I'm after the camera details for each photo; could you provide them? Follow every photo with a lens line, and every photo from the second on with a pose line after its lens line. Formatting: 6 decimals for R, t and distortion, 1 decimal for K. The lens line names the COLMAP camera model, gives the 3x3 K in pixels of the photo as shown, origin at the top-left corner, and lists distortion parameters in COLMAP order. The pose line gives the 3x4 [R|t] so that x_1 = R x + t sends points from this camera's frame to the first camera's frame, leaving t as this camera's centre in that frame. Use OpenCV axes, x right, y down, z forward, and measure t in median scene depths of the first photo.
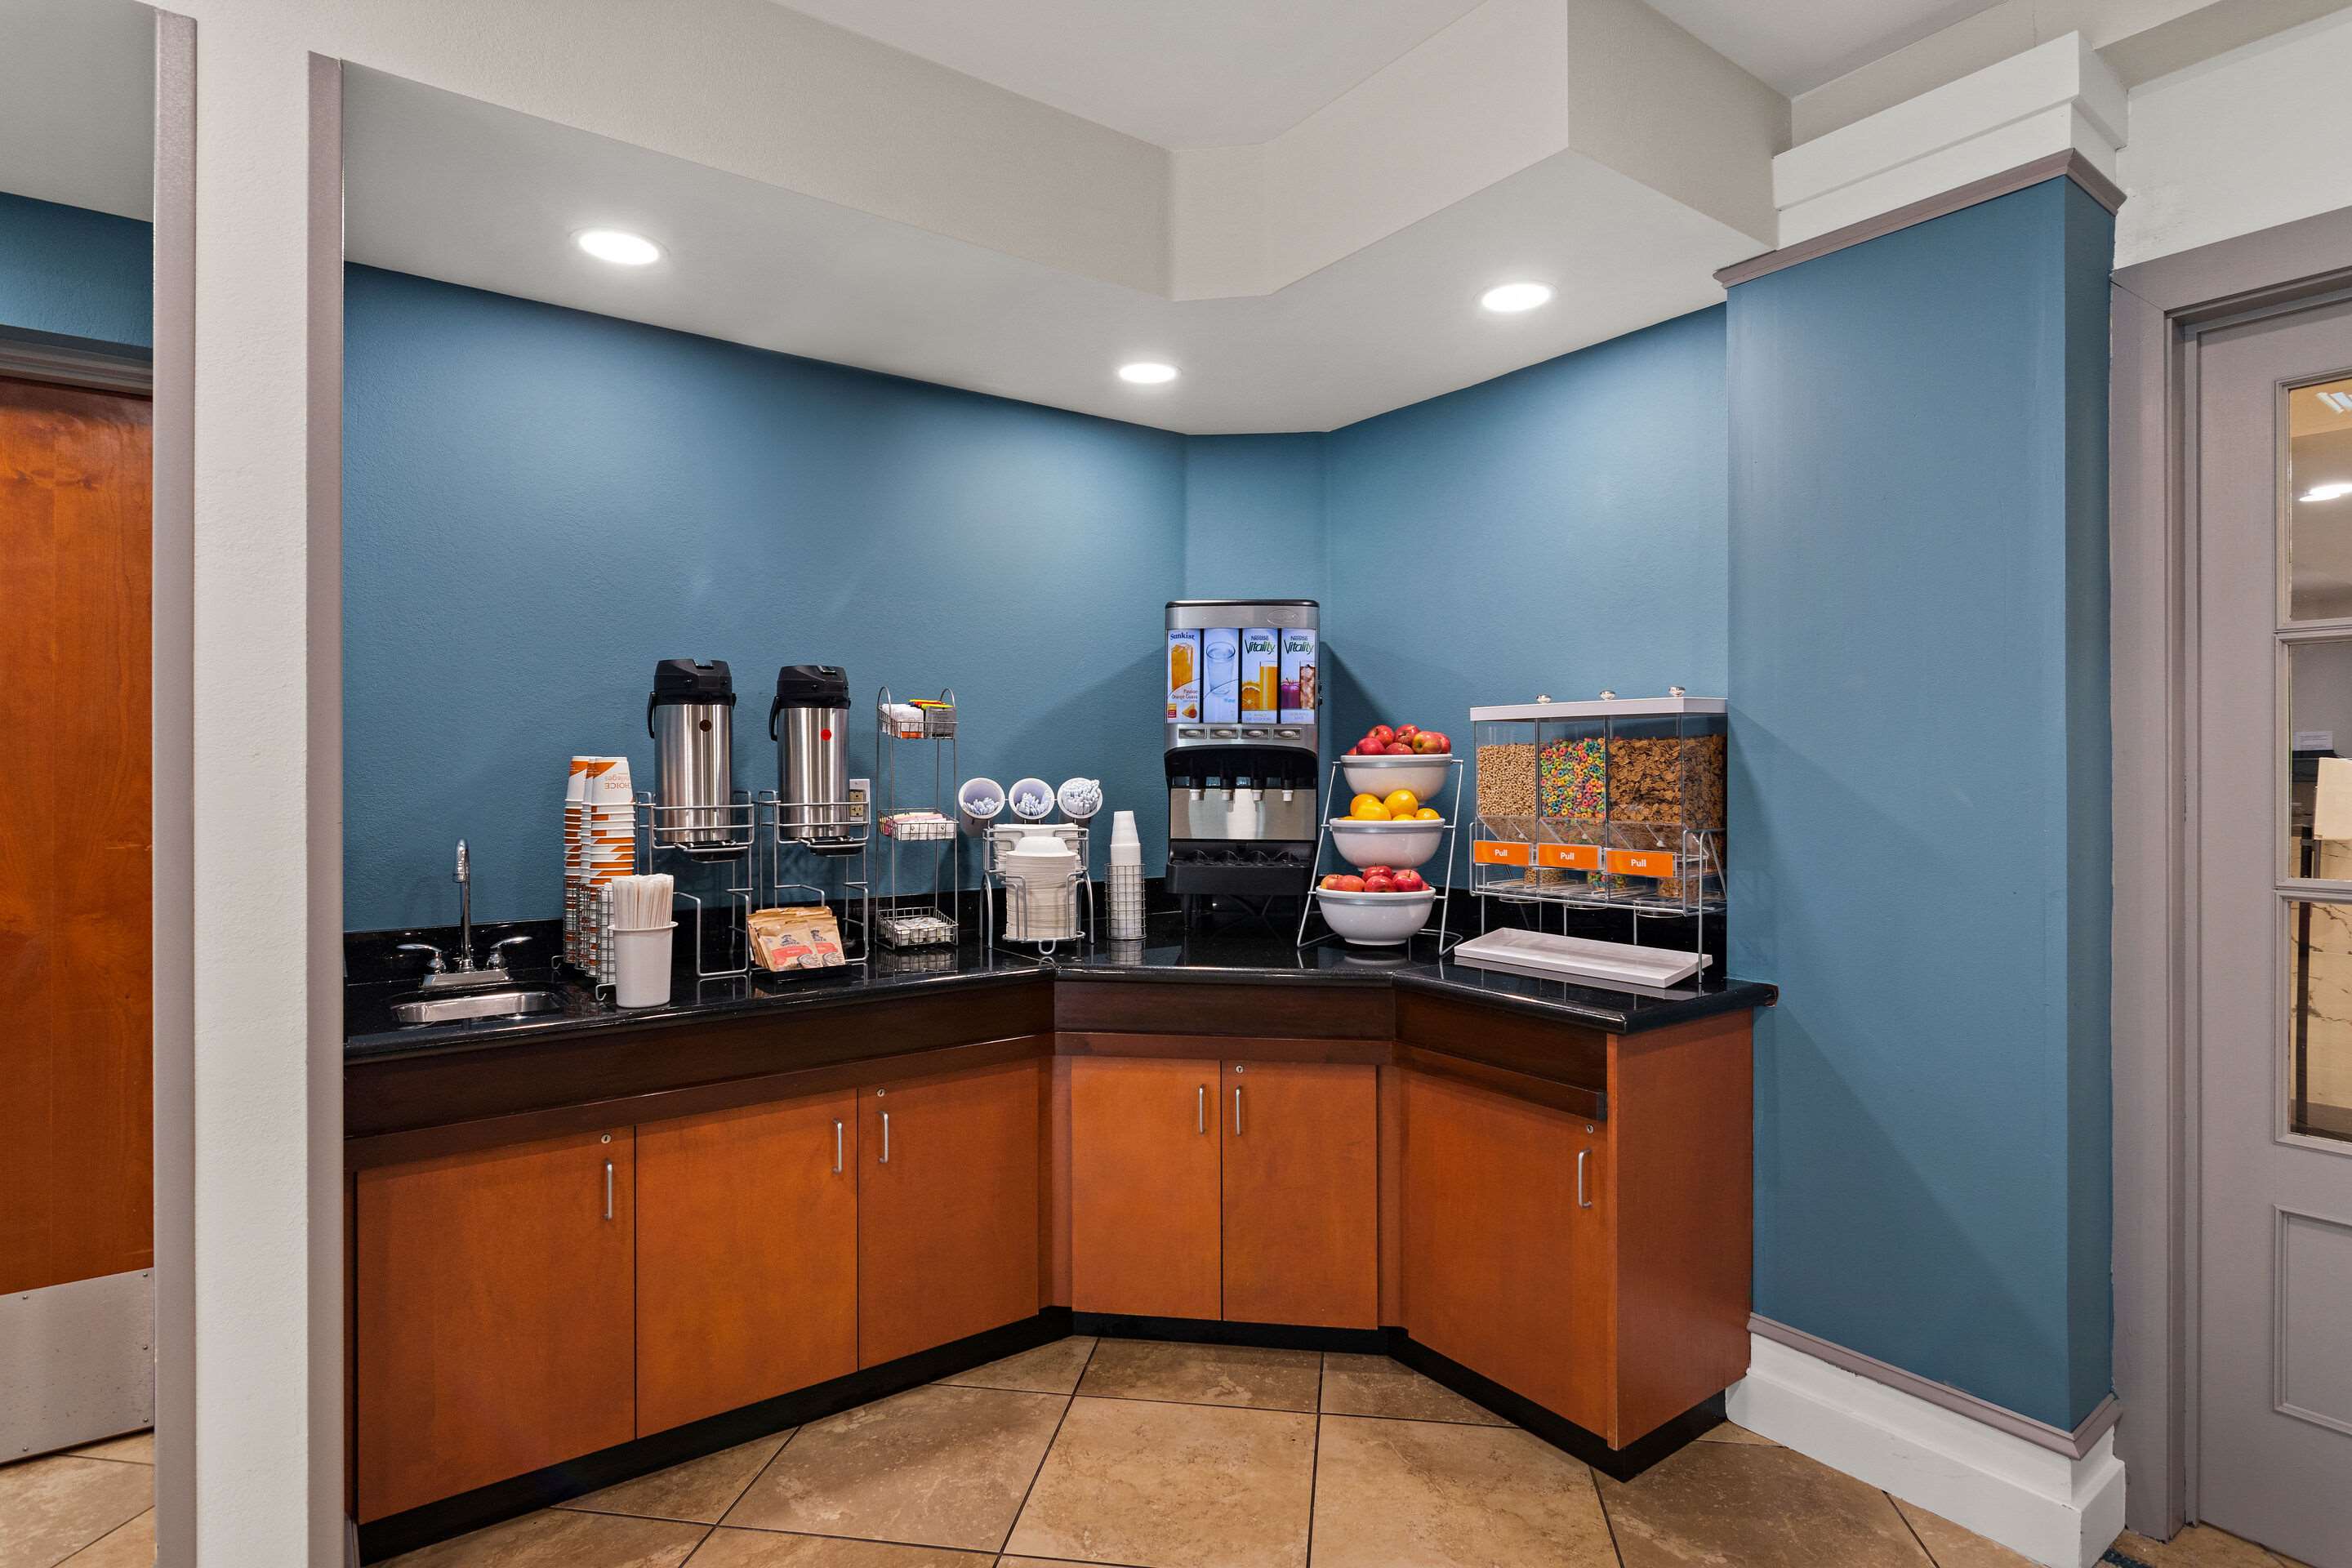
lens RADIAL K [[1181.5, 0, 1178.1], [0, 1181.5, 778.3], [0, 0, 1]] dist [0.001330, 0.000429]
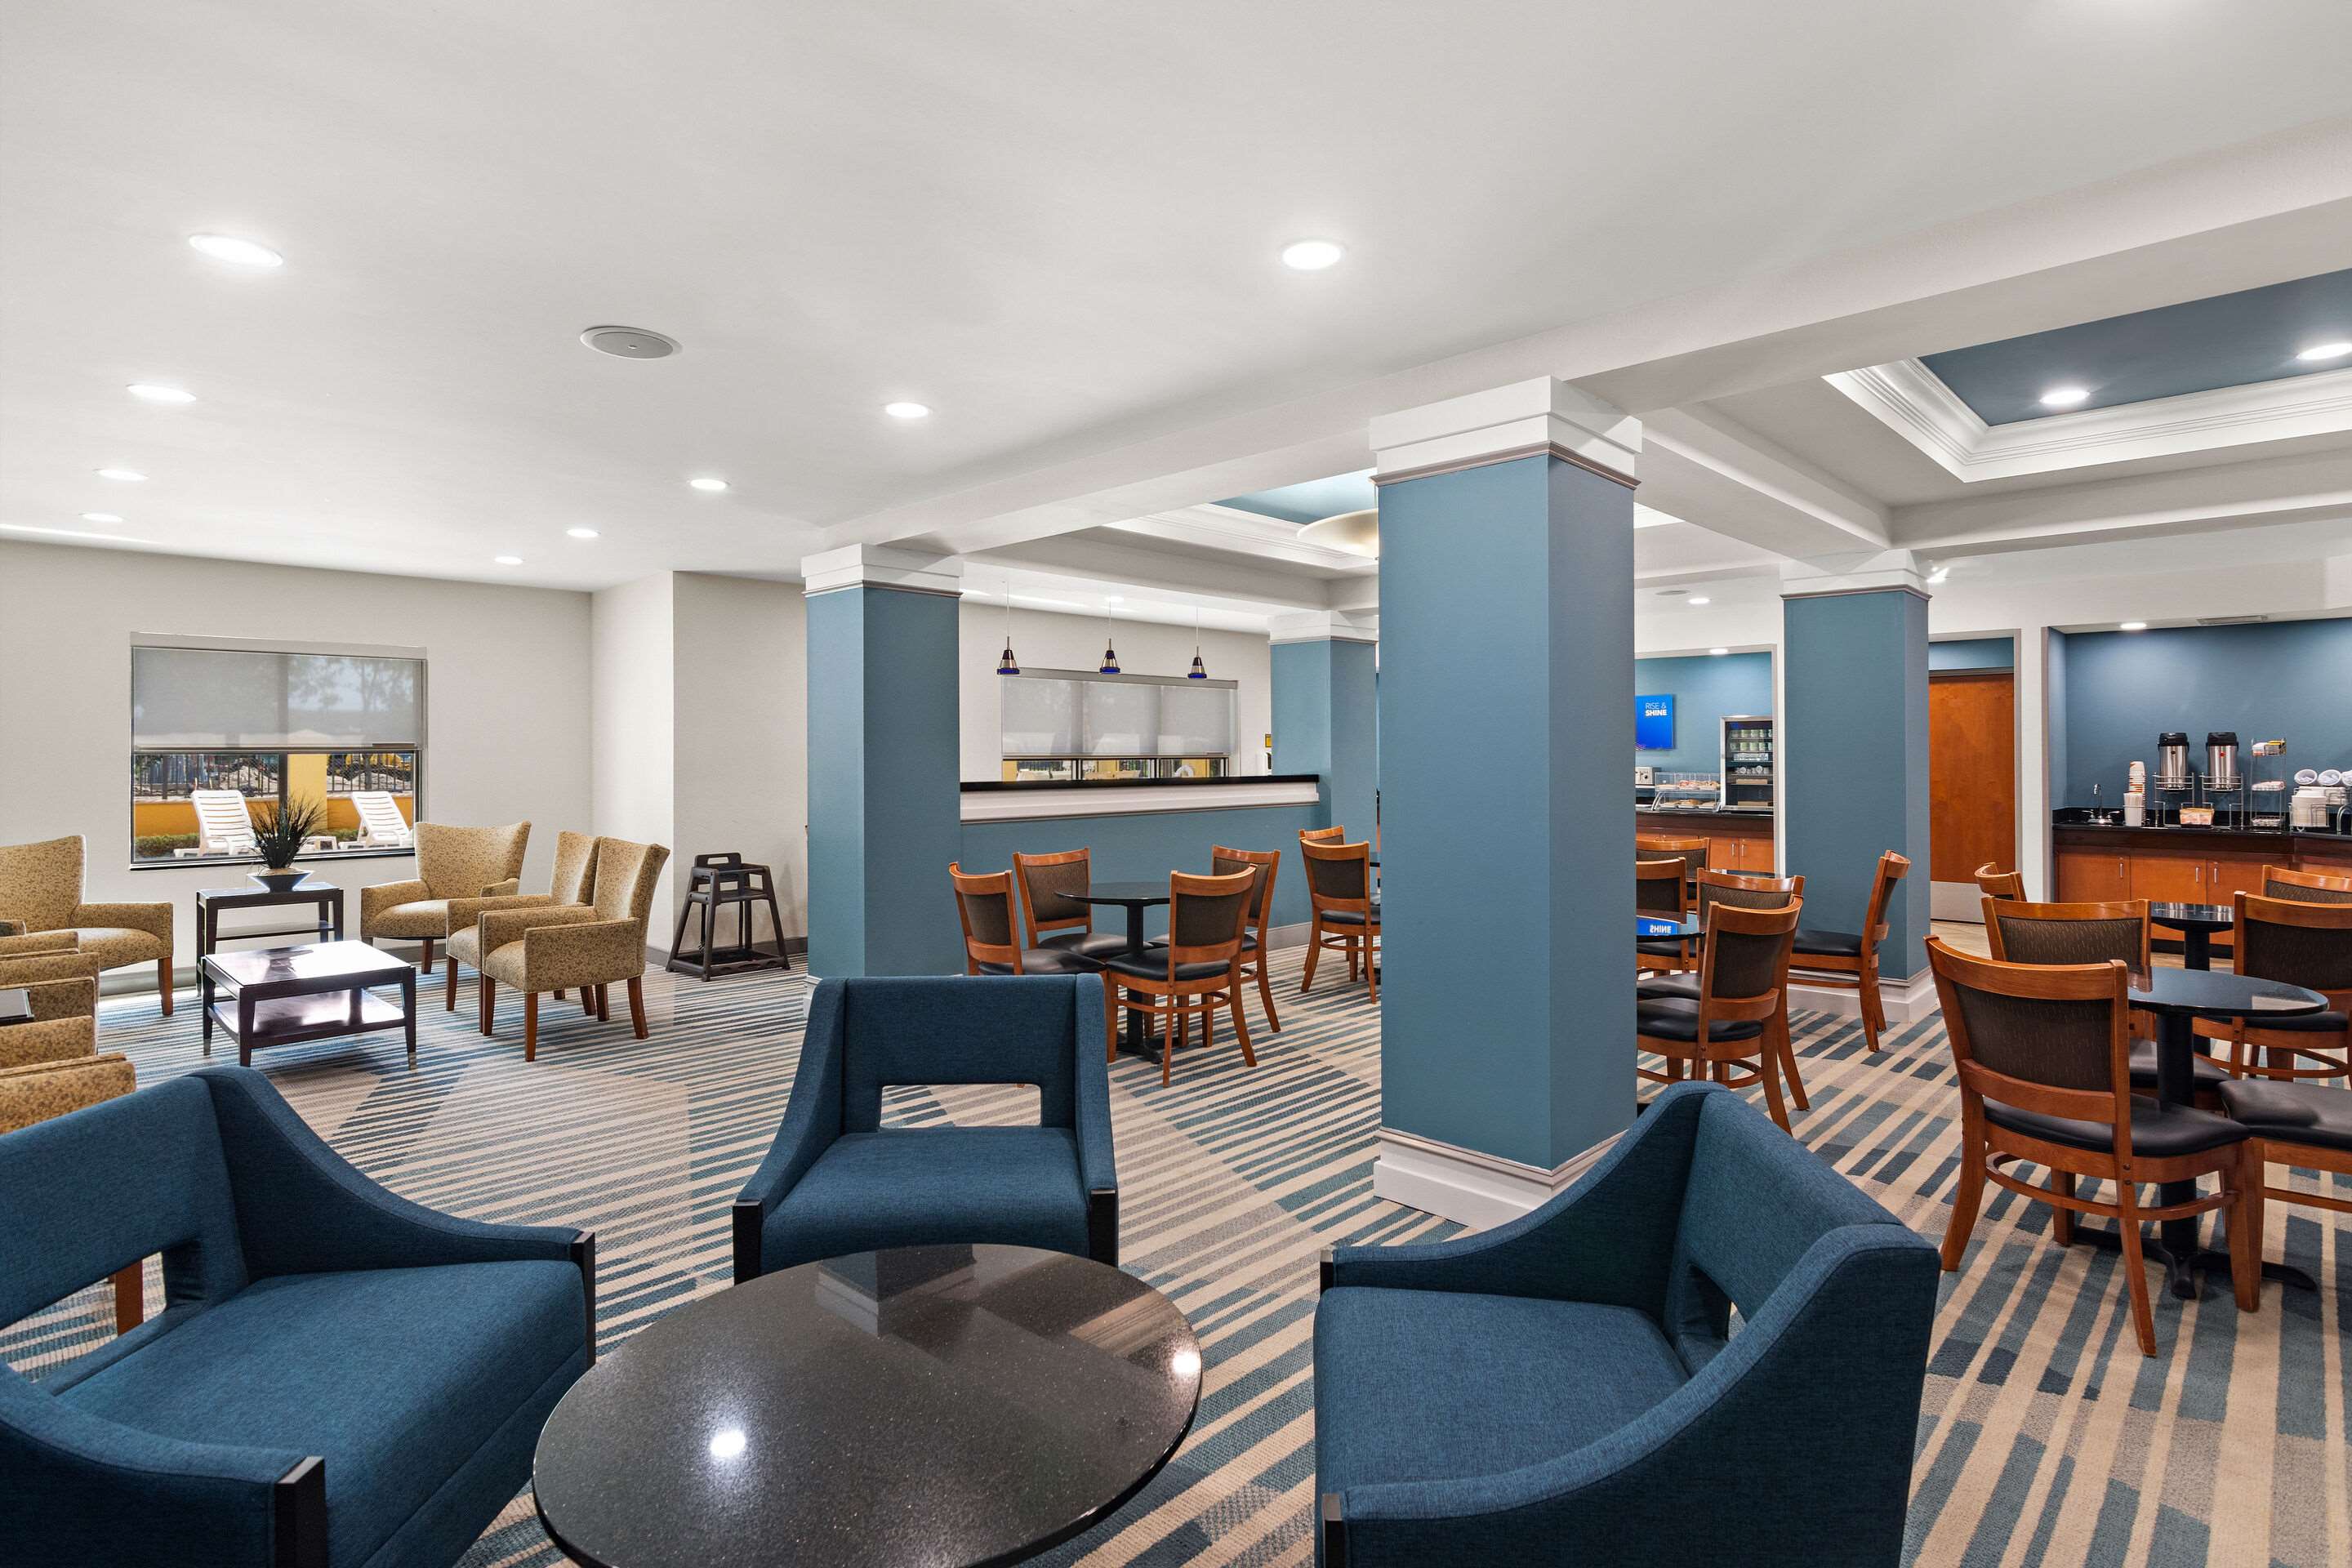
lens RADIAL K [[1151.7, 0, 1188.0], [0, 1151.7, 769.0], [0, 0, 1]] dist [0.014618, 0.000783]
pose [[0.186803, 0.013876, -0.982299, 2.211495], [-0.002173, 0.999904, 0.013711, -0.036150], [0.982395, -0.000427, 0.186815, -2.252889]]
